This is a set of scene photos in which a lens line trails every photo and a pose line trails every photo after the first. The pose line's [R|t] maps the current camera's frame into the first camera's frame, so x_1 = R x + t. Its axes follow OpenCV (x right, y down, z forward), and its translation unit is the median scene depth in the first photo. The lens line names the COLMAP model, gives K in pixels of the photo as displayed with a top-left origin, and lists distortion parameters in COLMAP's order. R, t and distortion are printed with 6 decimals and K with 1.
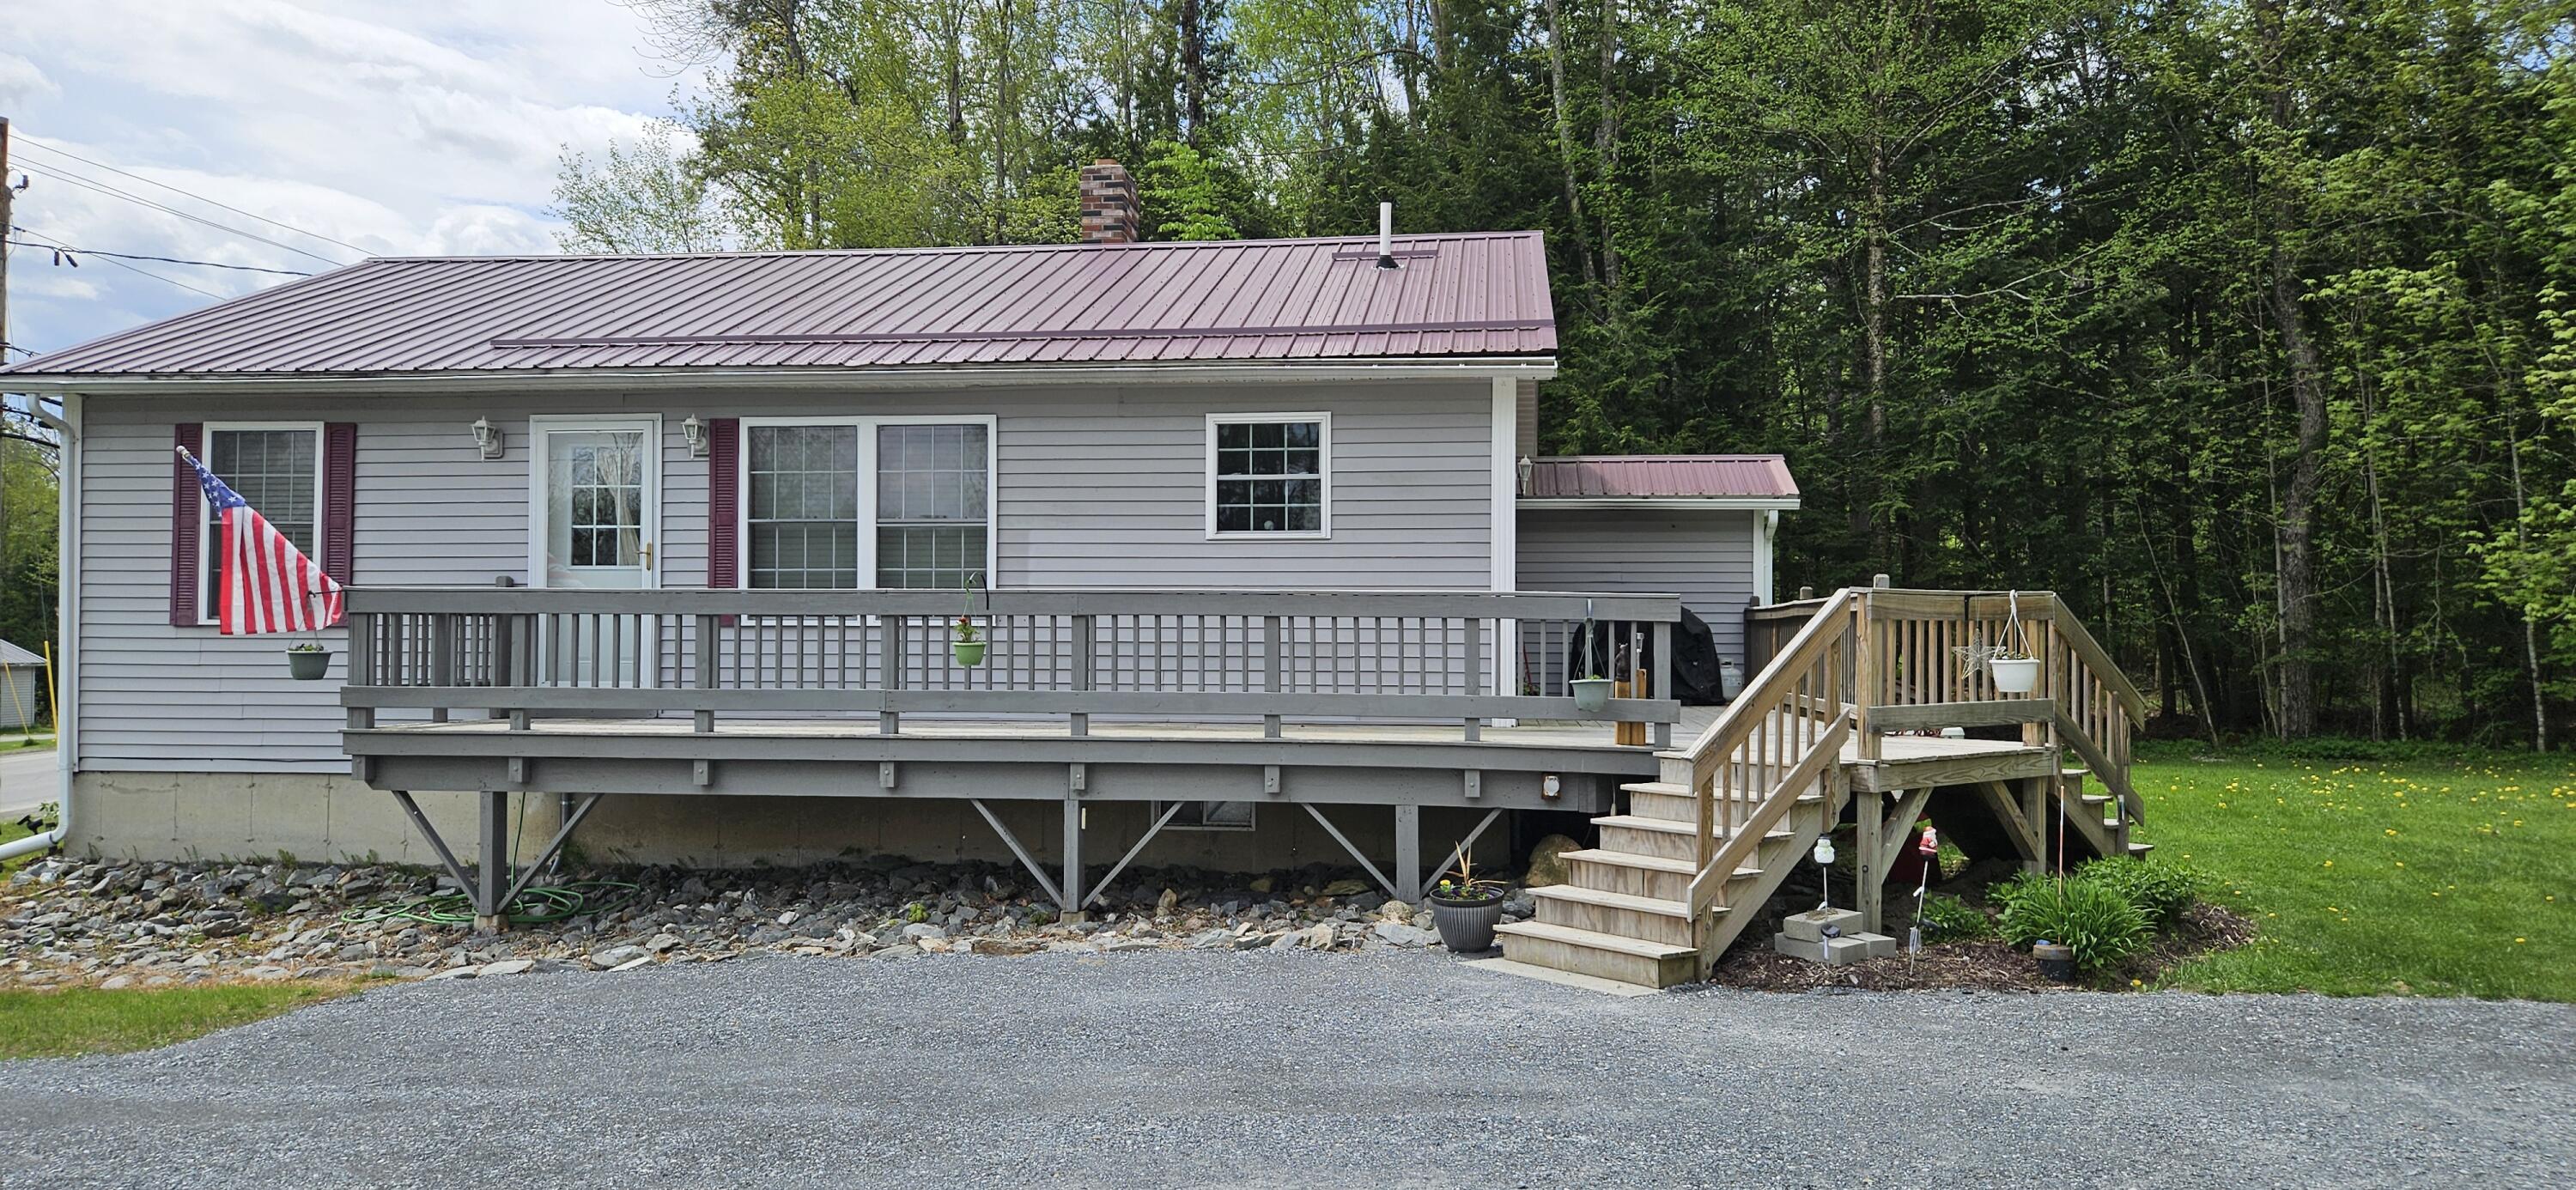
lens RADIAL K [[1772.7, 0, 1316.4], [0, 1772.7, 593.8], [0, 0, 1]] dist [0.058784, -0.040763]
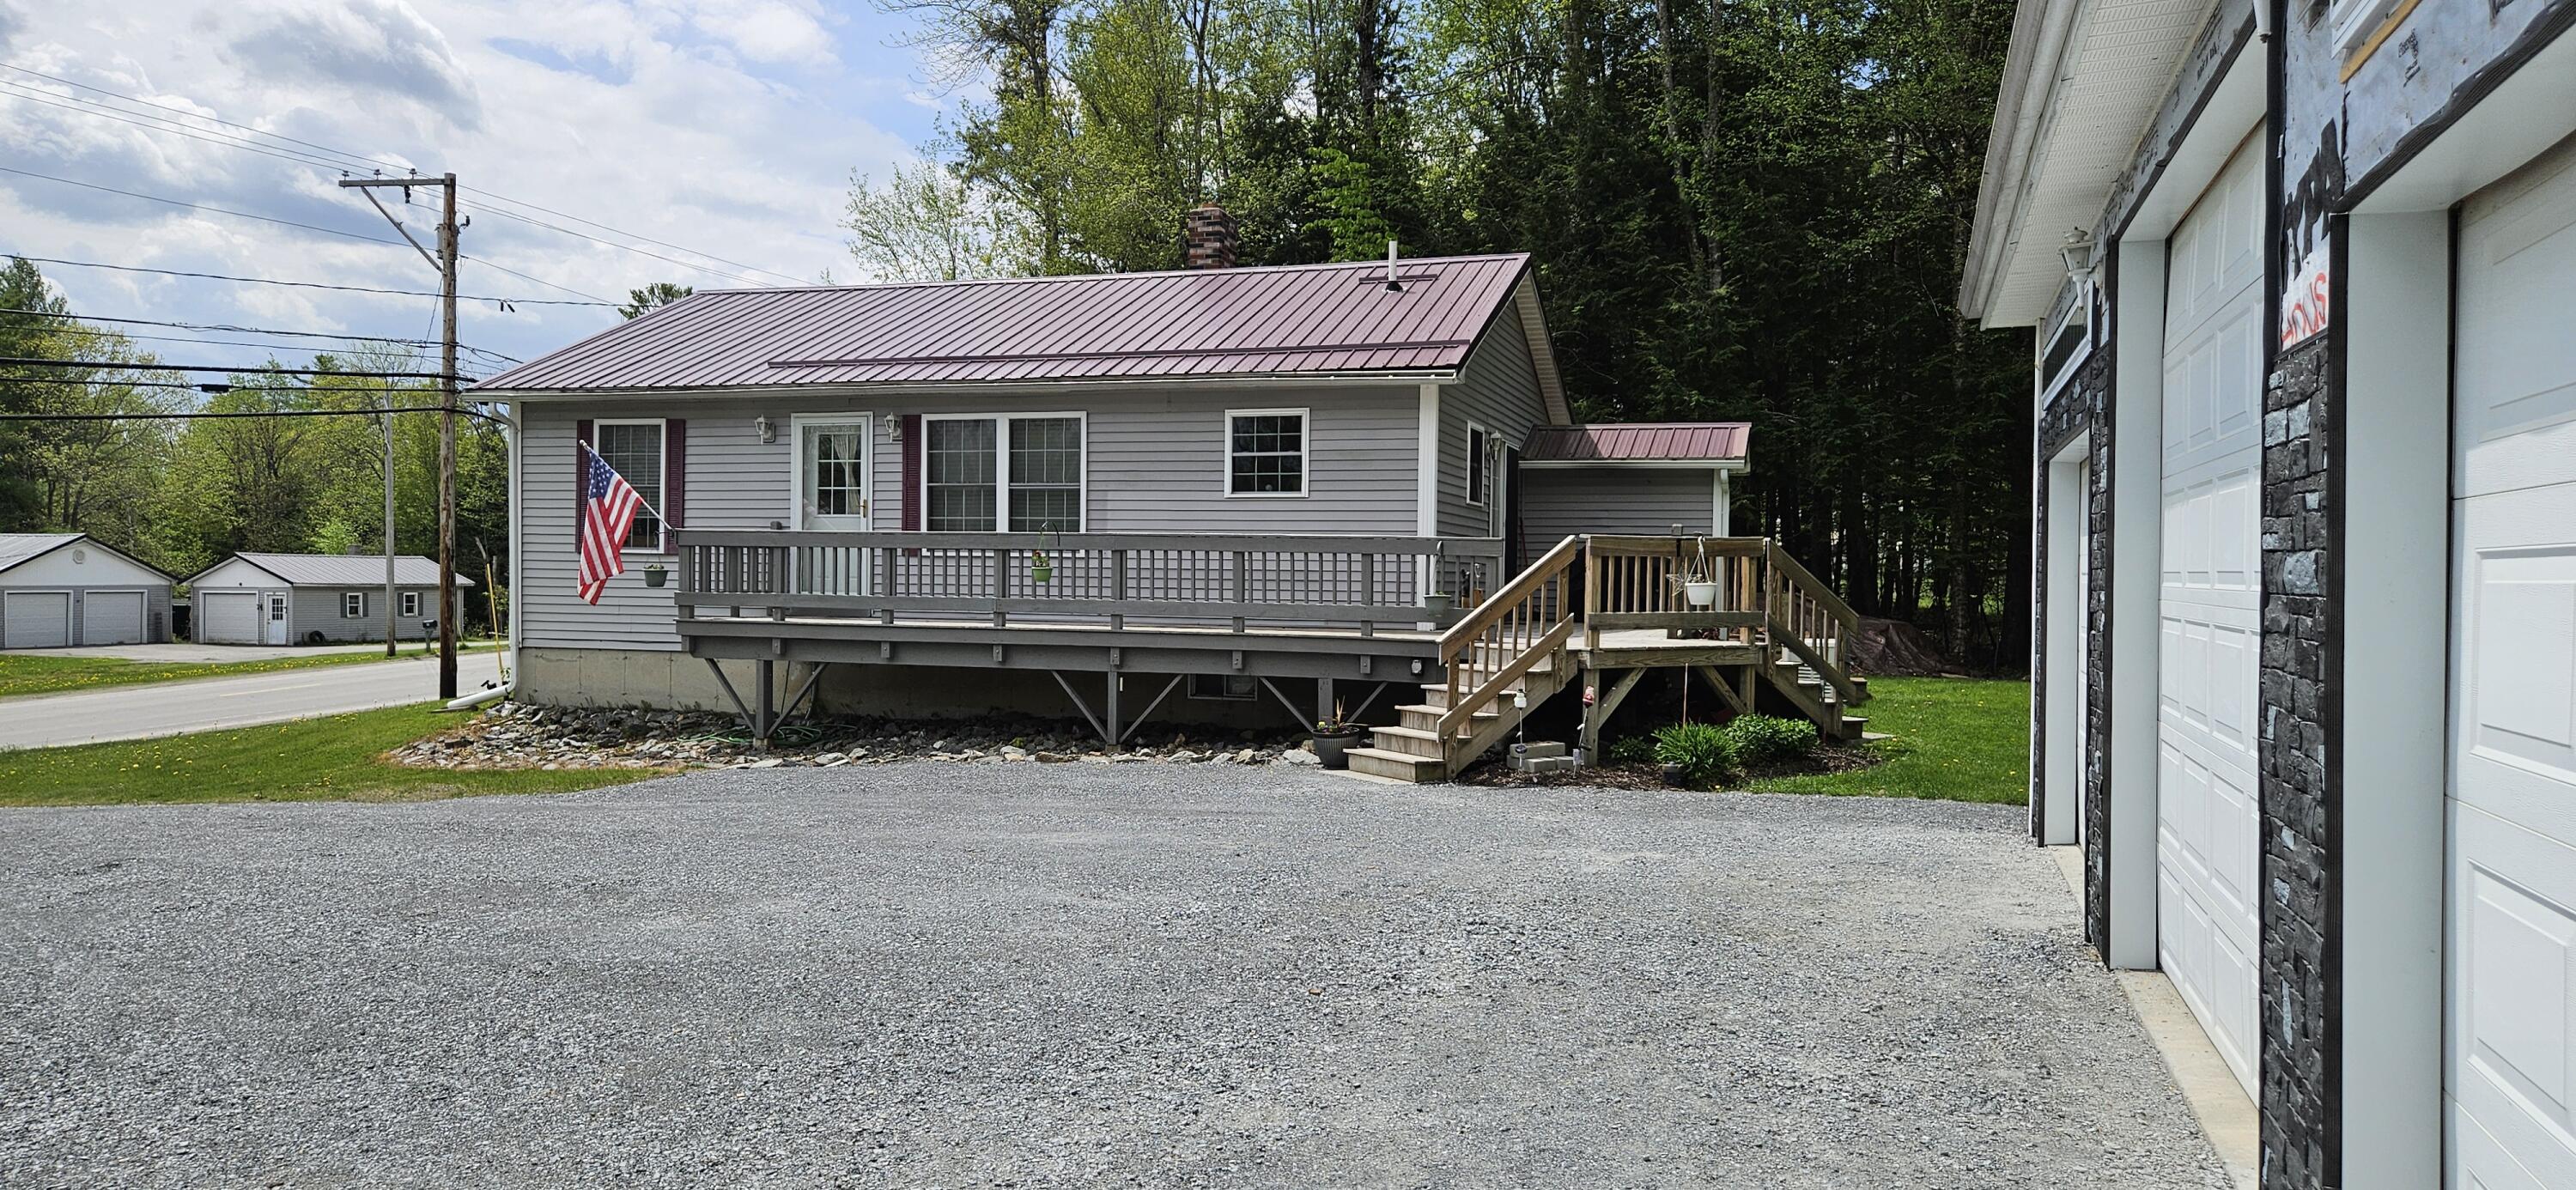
lens RADIAL K [[1772.7, 0, 1275.4], [0, 1772.7, 590.6], [0, 0, 1]] dist [0.058784, -0.040763]
pose [[0.982580, 0.009956, -0.185576, 0.249845], [-0.003492, 0.999377, 0.035126, -0.006300], [0.185810, -0.033866, 0.982002, -0.412695]]
